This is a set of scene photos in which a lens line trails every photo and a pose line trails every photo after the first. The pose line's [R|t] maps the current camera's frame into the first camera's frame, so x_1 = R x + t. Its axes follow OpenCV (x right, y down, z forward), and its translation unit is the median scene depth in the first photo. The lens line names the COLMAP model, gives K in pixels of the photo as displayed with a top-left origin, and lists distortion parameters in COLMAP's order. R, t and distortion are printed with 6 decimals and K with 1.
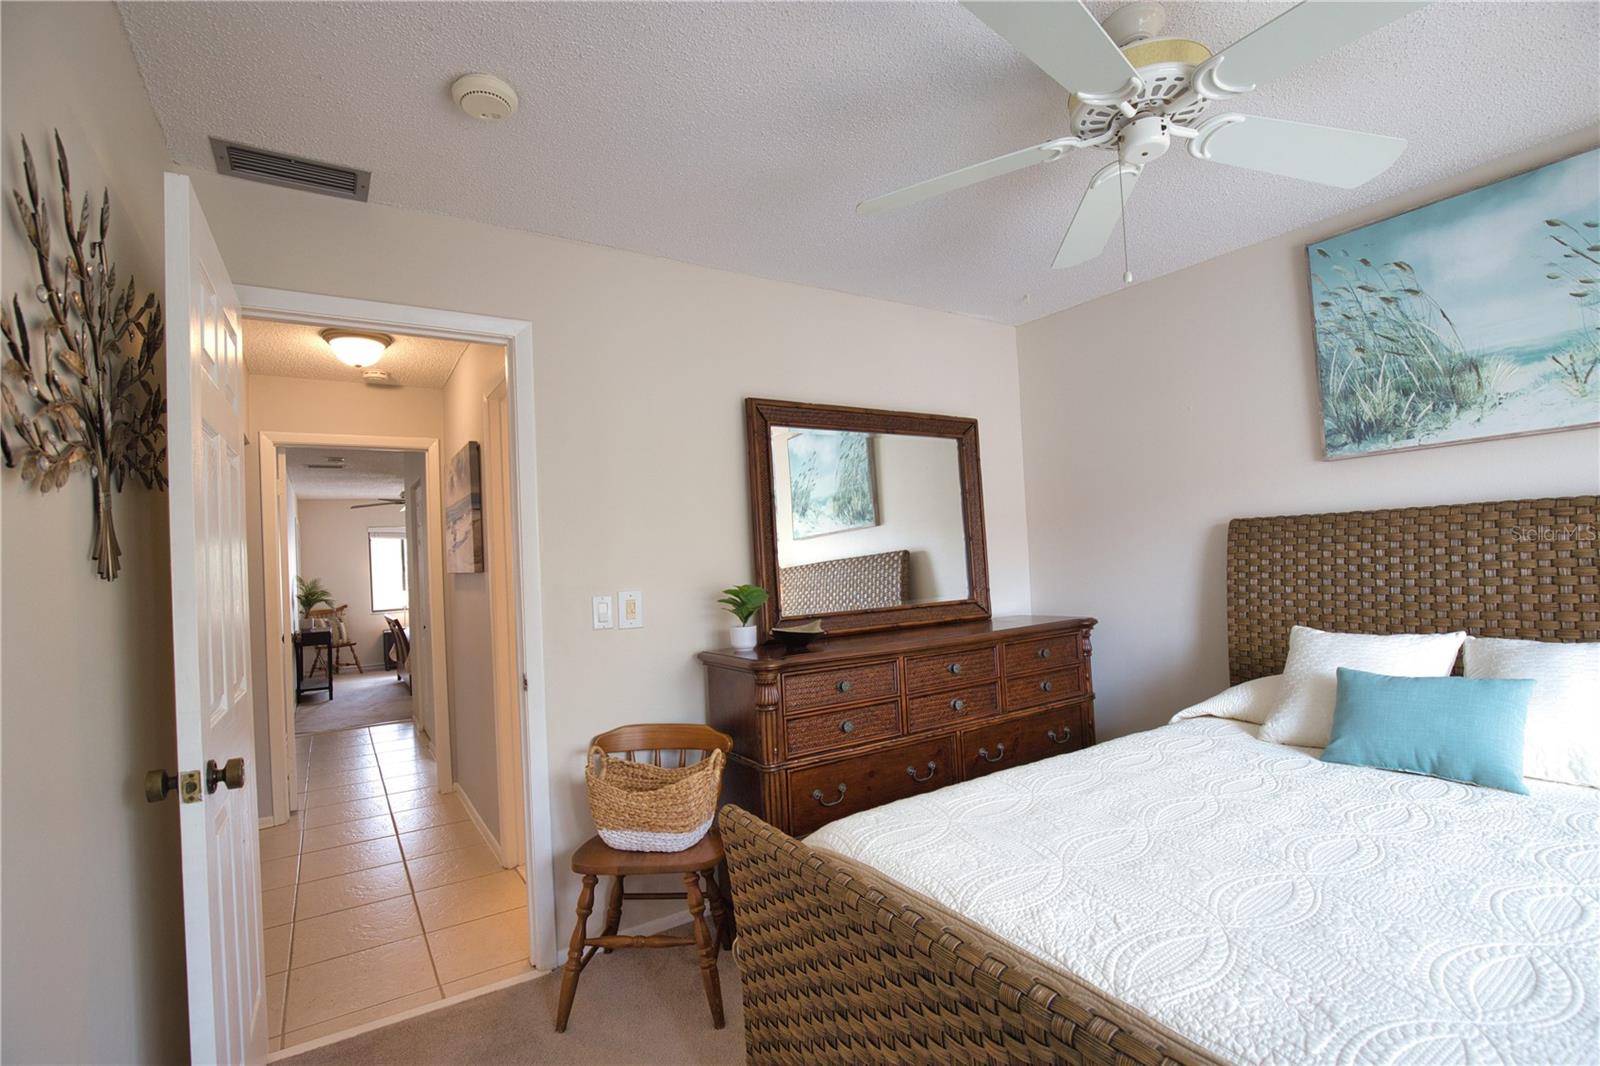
lens RADIAL K [[726.3, 0, 796.9], [0, 726.3, 530.6], [0, 0, 1]] dist [-0.031862, 0.004341]
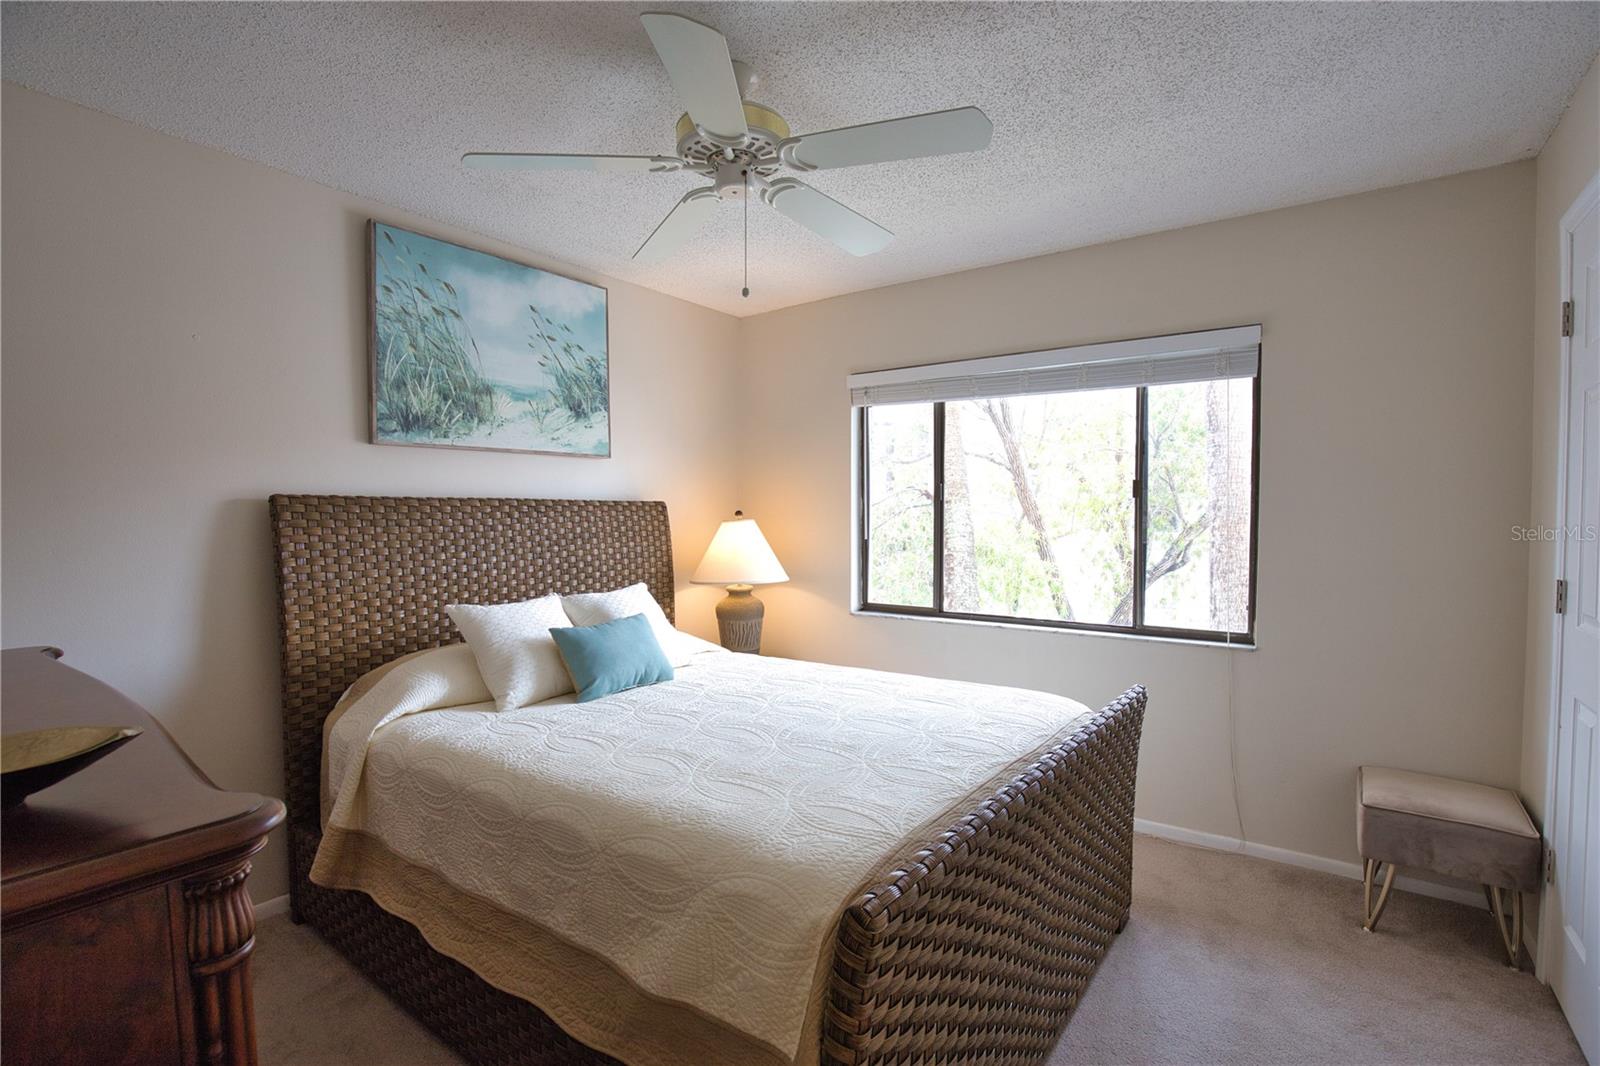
lens RADIAL K [[726.3, 0, 795.7], [0, 726.3, 543.9], [0, 0, 1]] dist [-0.031862, 0.004341]
pose [[-0.329550, 0.015501, 0.944011, -0.424302], [-0.014279, 0.999669, -0.021400, 0.059340], [-0.944030, -0.020532, -0.329220, 0.832283]]
